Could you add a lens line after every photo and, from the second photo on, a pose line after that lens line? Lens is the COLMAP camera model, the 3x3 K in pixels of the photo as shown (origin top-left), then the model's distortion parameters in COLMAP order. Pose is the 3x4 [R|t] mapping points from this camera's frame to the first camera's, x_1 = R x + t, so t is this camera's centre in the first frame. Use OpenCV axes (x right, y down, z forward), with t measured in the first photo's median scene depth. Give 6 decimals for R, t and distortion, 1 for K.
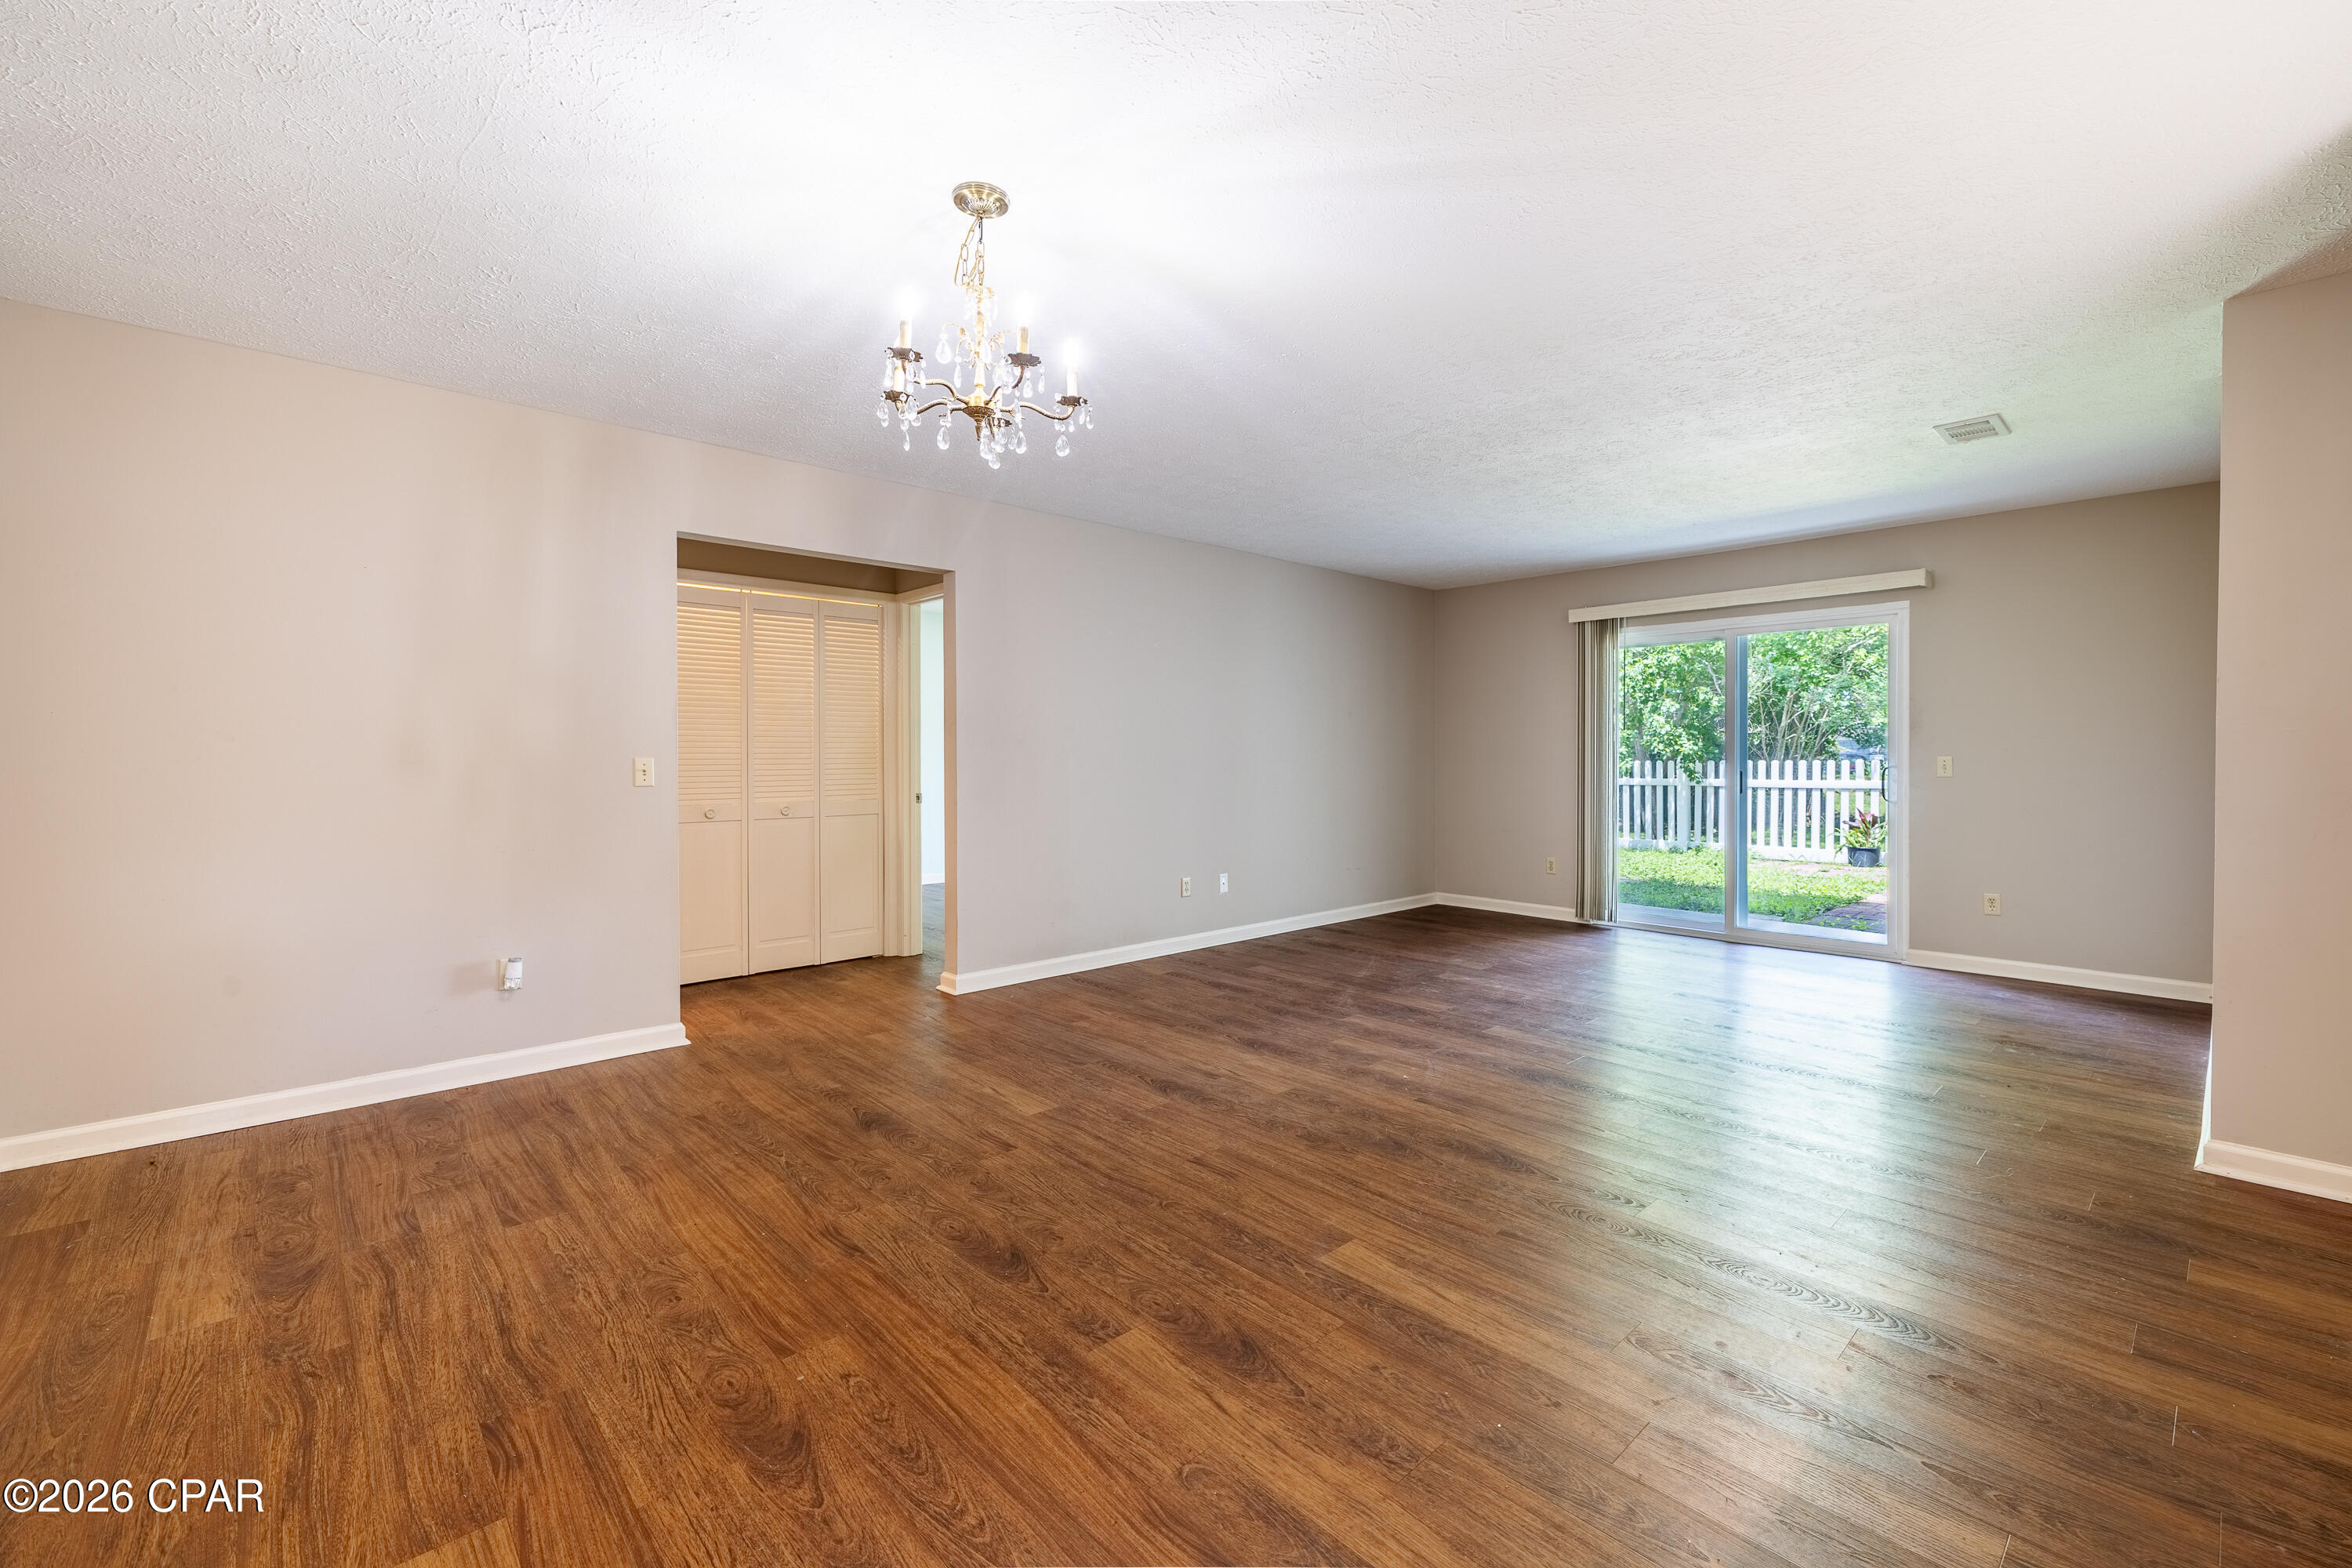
lens RADIAL K [[982.0, 0, 1182.1], [0, 982.0, 764.1], [0, 0, 1]] dist [-0.000570, 0.000491]
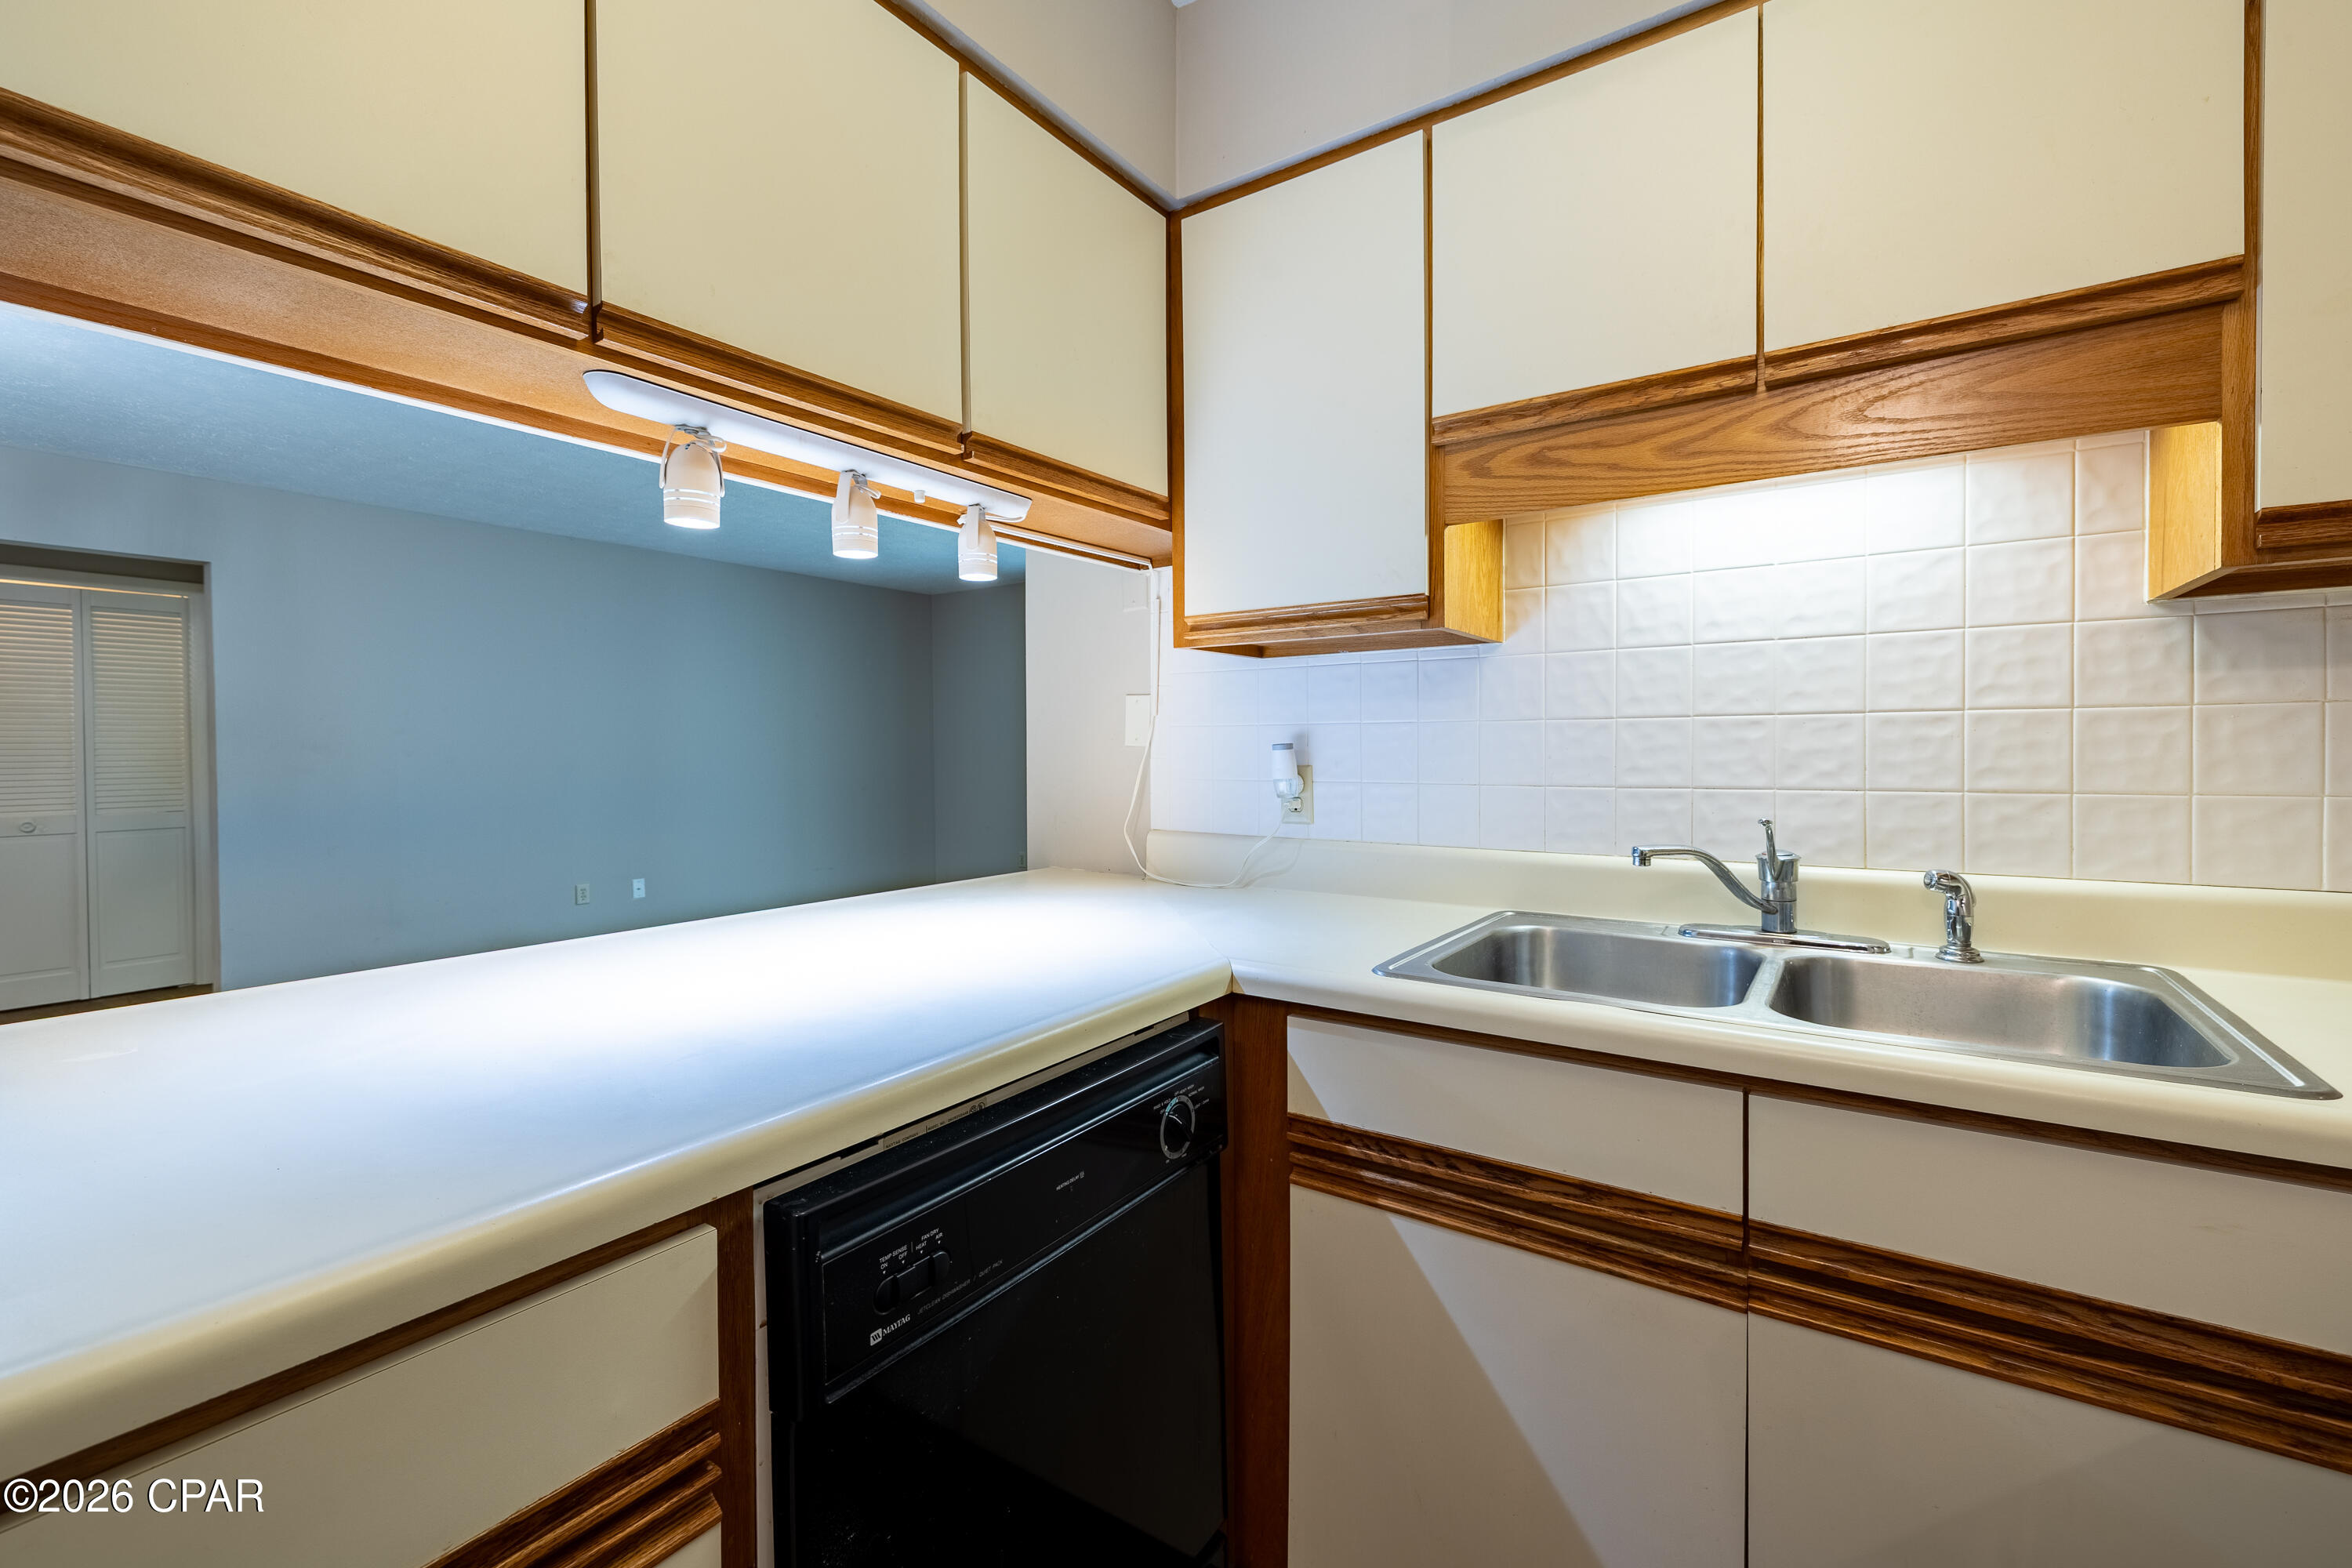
lens RADIAL K [[976.5, 0, 1199.0], [0, 976.5, 763.3], [0, 0, 1]] dist [-0.001205, 0.000404]
pose [[0.970743, -0.011967, 0.239823, 0.566600], [0.011197, 0.999927, 0.004573, -0.003393], [-0.239860, -0.001754, 0.970806, -0.136340]]
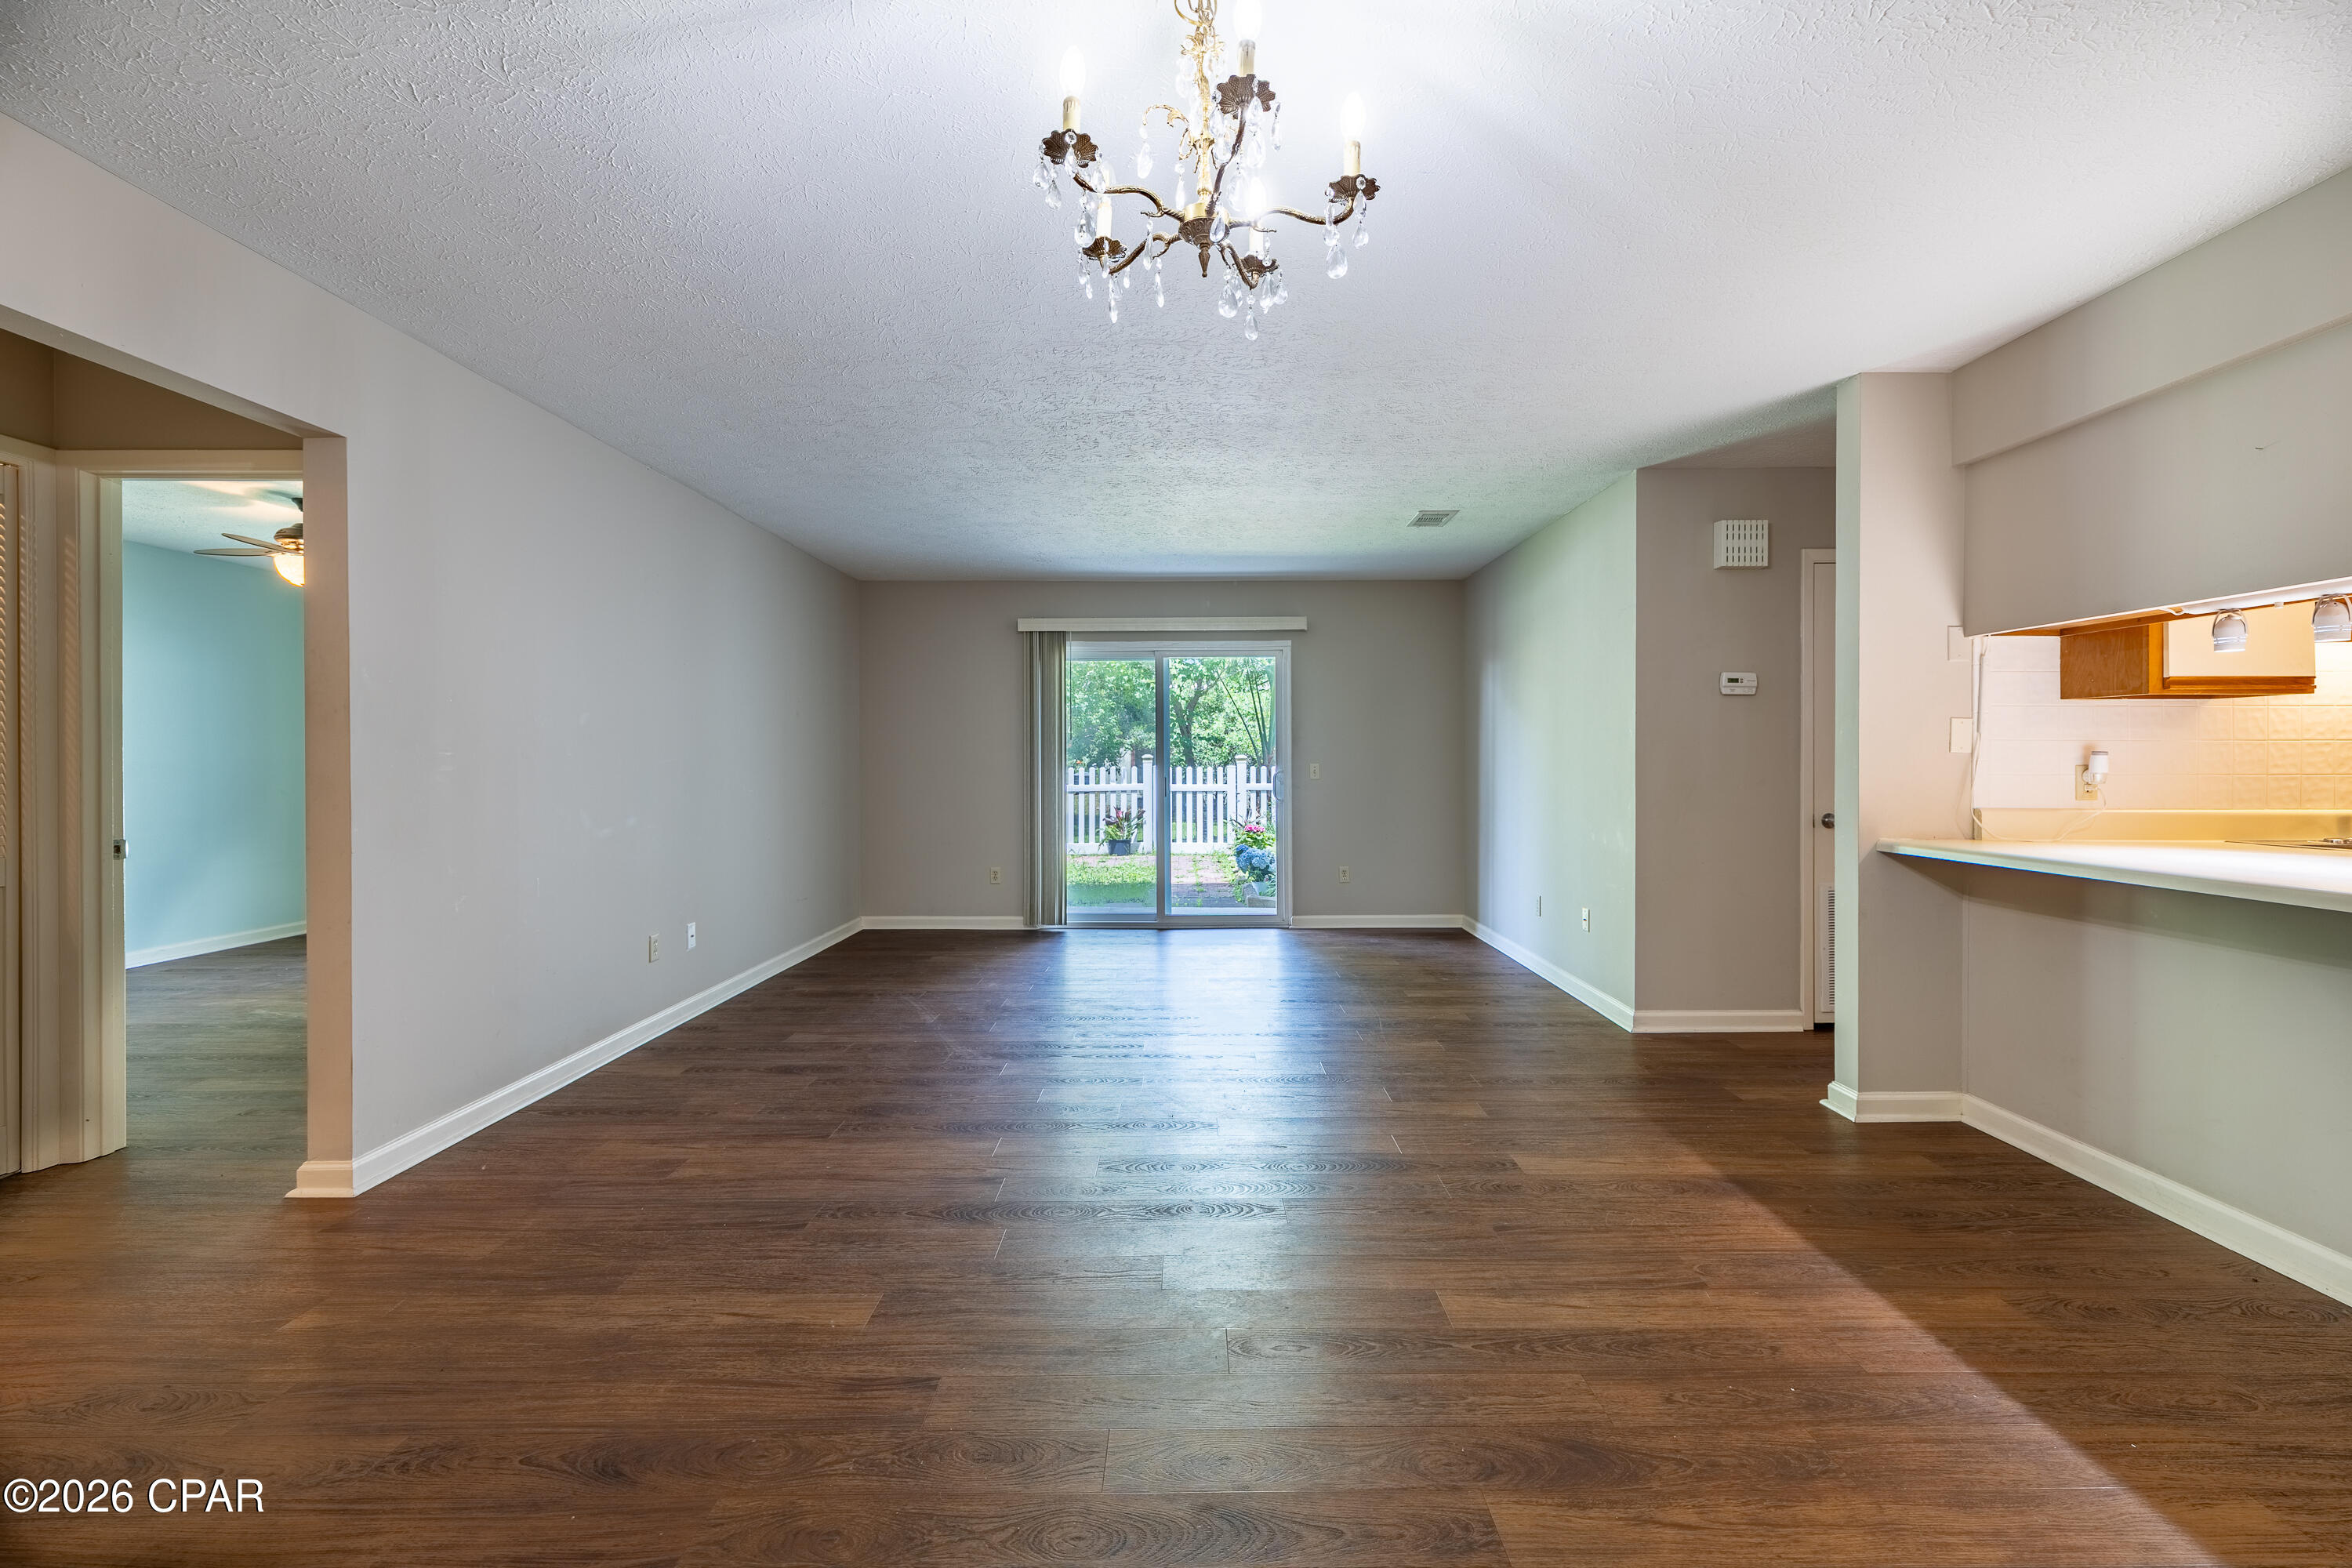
lens RADIAL K [[986.7, 0, 1191.2], [0, 986.7, 764.1], [0, 0, 1]] dist [0.000465, 0.000223]
pose [[0.673444, -0.003012, 0.739232, -0.410114], [0.009760, 0.999941, -0.004818, -0.003341], [-0.739174, 0.010459, 0.673433, 0.340320]]
